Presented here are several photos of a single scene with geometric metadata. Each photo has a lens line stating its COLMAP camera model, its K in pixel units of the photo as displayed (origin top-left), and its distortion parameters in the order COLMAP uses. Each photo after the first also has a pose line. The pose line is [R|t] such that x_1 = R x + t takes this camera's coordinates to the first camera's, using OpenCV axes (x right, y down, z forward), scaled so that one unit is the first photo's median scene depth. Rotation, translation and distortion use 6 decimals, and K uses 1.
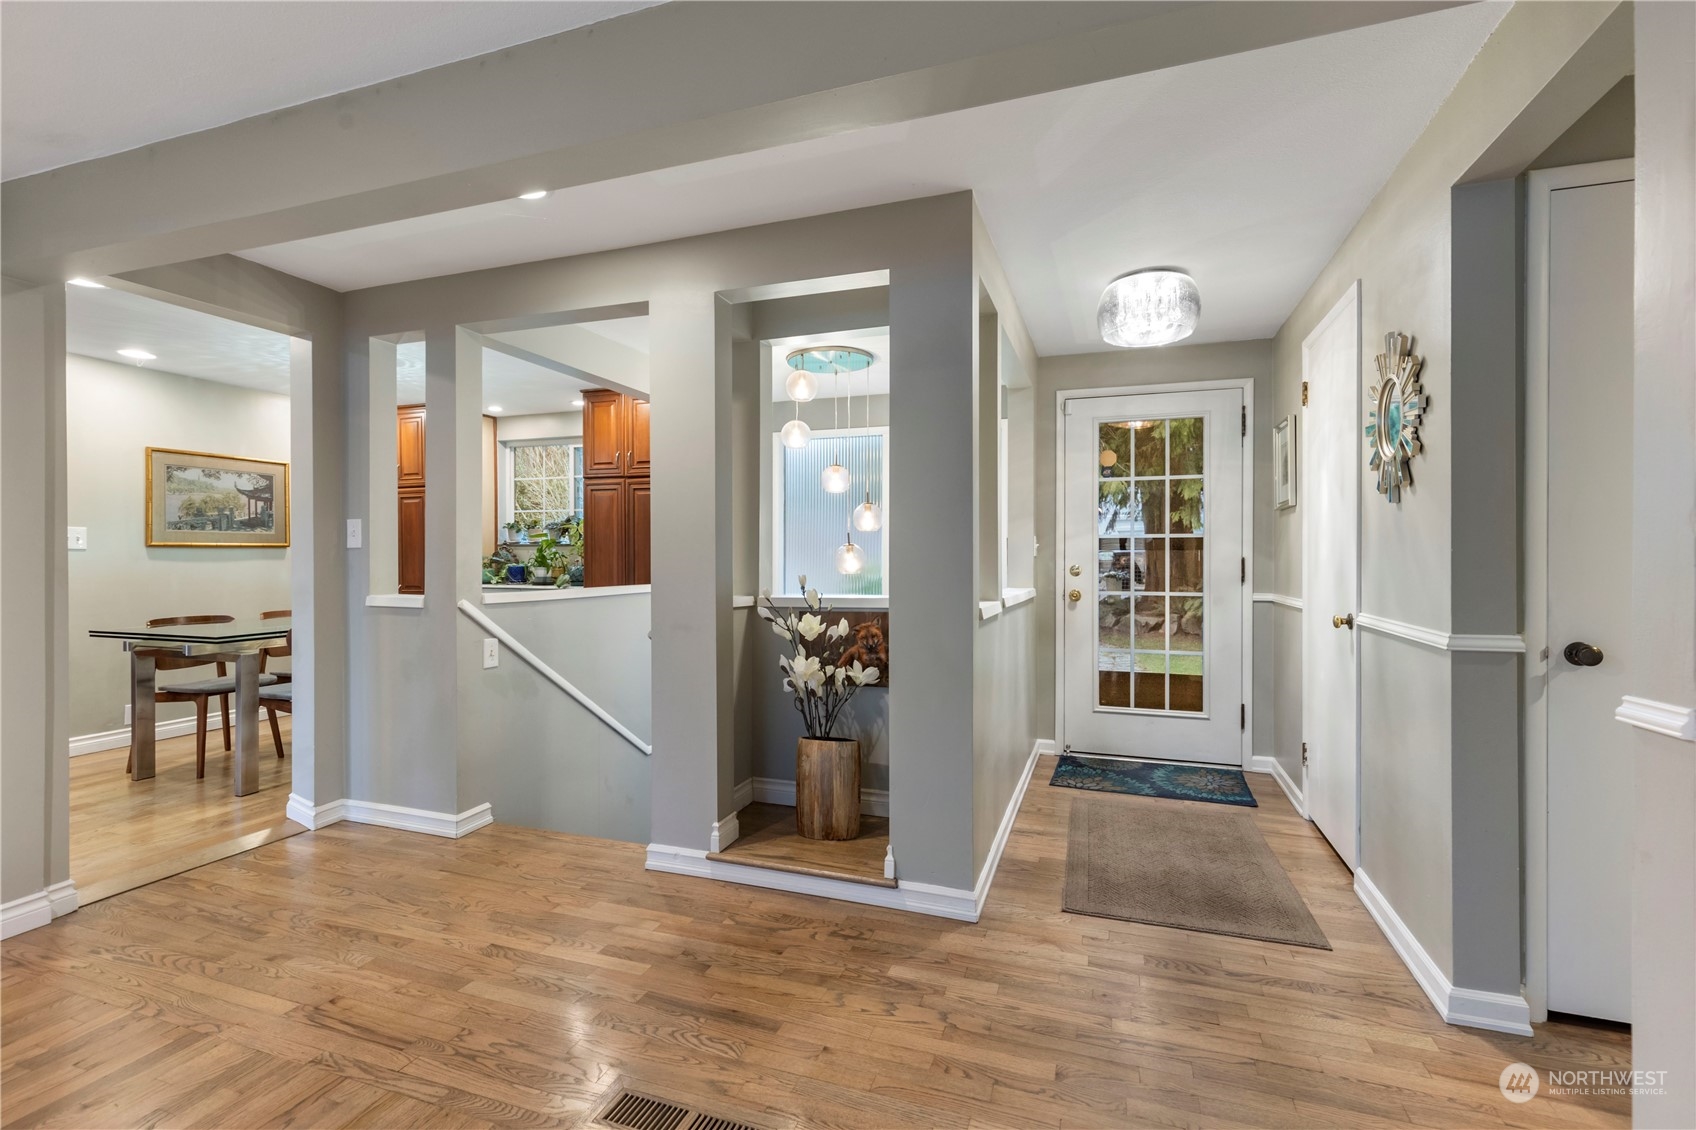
lens RADIAL K [[775.3, 0, 844.9], [0, 775.3, 559.8], [0, 0, 1]] dist [0.007067, -0.000351]
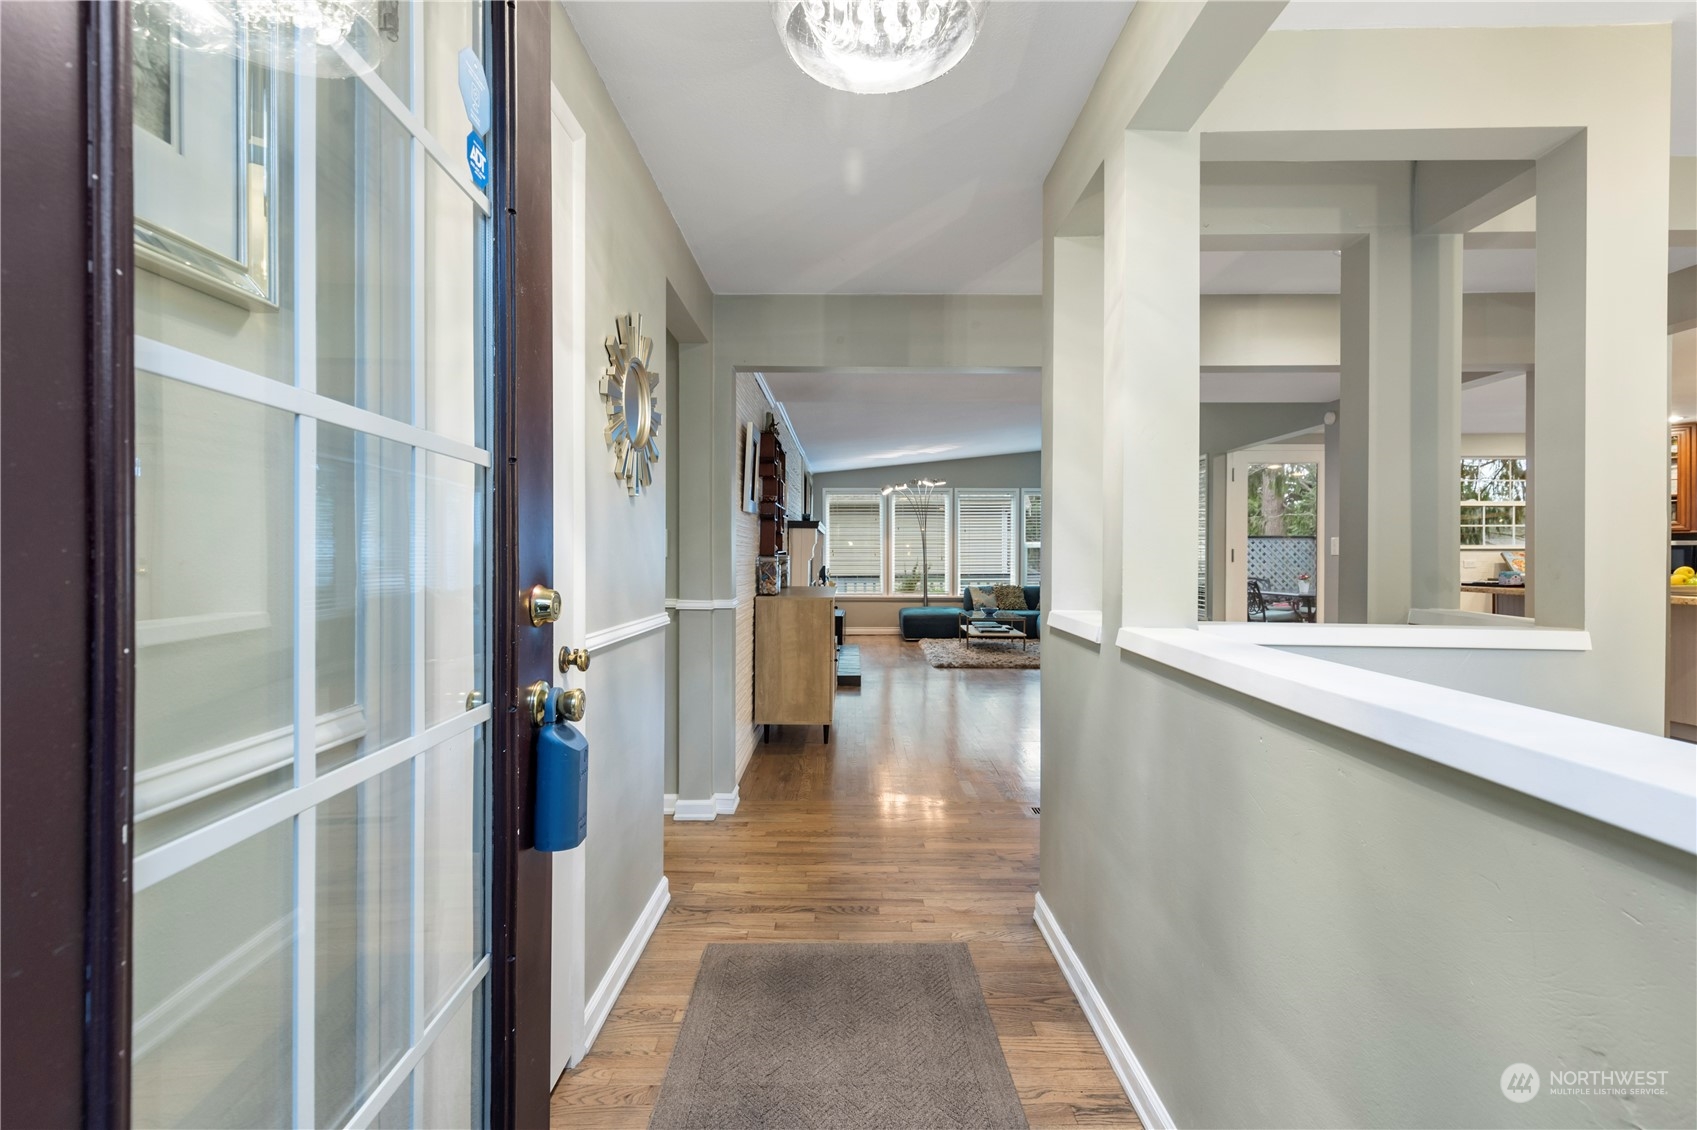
lens RADIAL K [[775.8, 0, 845.5], [0, 775.8, 554.8], [0, 0, 1]] dist [0.007067, -0.000351]
pose [[-0.944105, -0.000758, -0.329643, 0.644752], [-0.003479, 0.999965, 0.007666, -0.008274], [0.329626, 0.008384, -0.944074, 1.641914]]
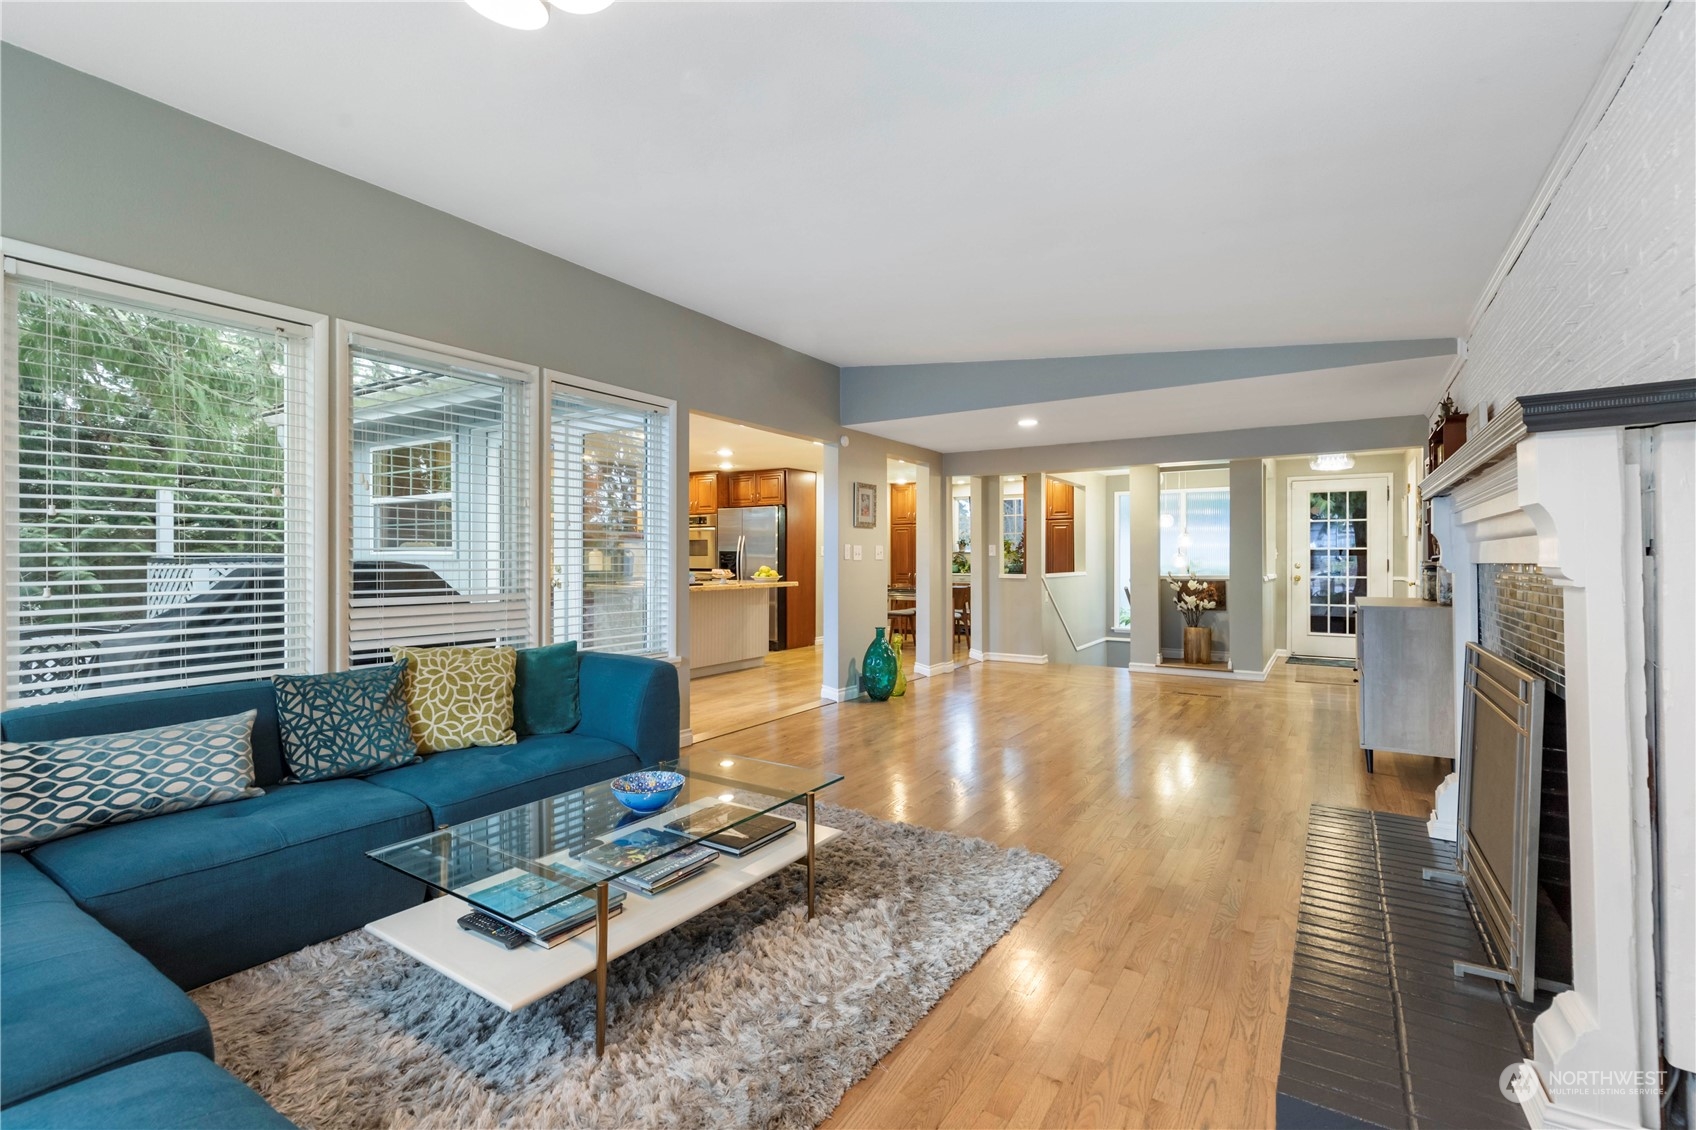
lens RADIAL K [[775.3, 0, 845.2], [0, 775.3, 560.4], [0, 0, 1]] dist [0.007067, -0.000351]
pose [[0.974575, -0.000418, -0.224060, -0.713381], [0.000027, 0.999998, -0.001751, 0.004768], [0.224060, 0.001701, 0.974574, -2.219779]]
